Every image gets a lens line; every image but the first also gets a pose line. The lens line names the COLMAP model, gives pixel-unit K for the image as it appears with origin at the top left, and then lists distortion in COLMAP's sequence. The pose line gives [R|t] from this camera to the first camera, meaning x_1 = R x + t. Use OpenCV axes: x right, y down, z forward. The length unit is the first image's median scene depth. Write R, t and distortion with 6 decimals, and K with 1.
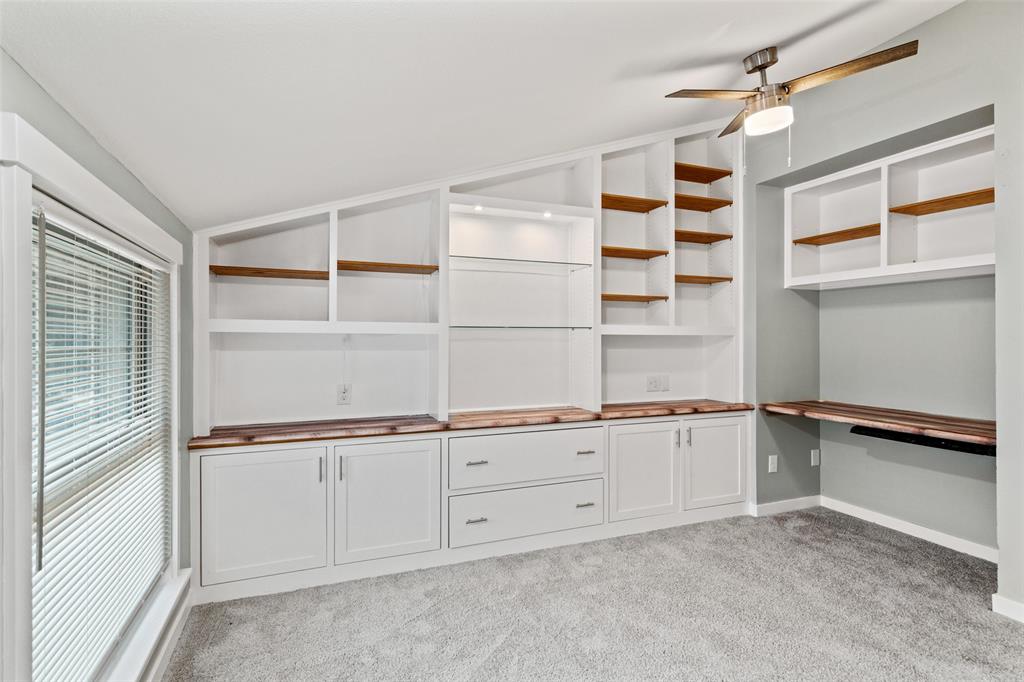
lens RADIAL K [[502.7, 0, 512.0], [0, 502.7, 341.0], [0, 0, 1]] dist [-0.000024, 0.000083]
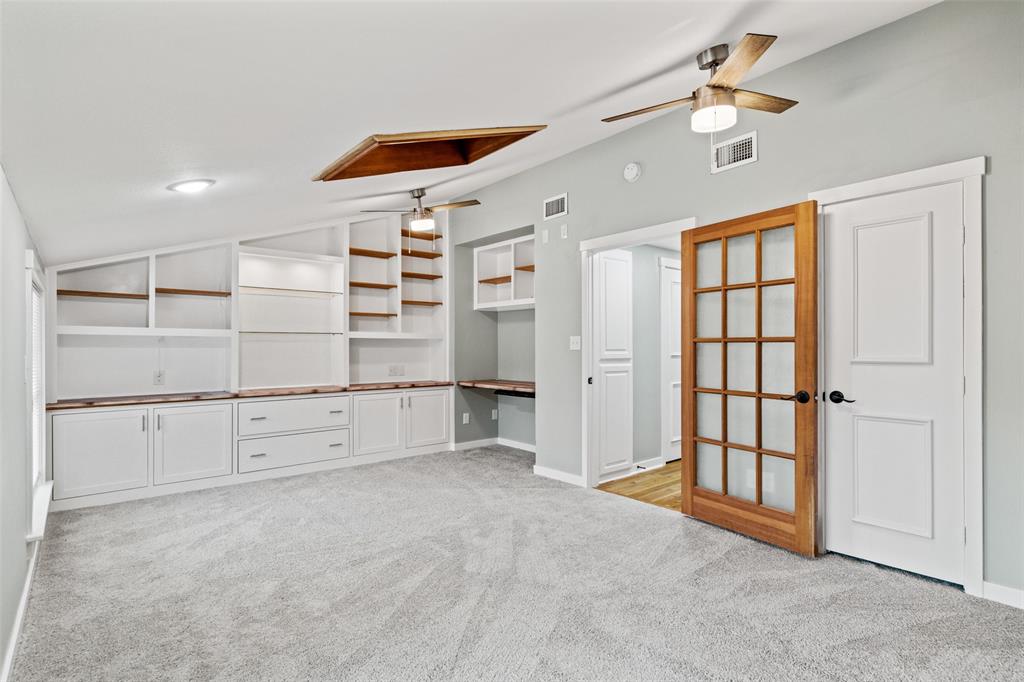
lens RADIAL K [[505.0, 0, 509.4], [0, 505.0, 347.3], [0, 0, 1]] dist [-0.000923, 0.000486]
pose [[0.949722, -0.001406, 0.313091, 0.165822], [0.002393, 0.999993, -0.002768, 0.023364], [-0.313085, 0.003378, 0.949719, -0.678669]]
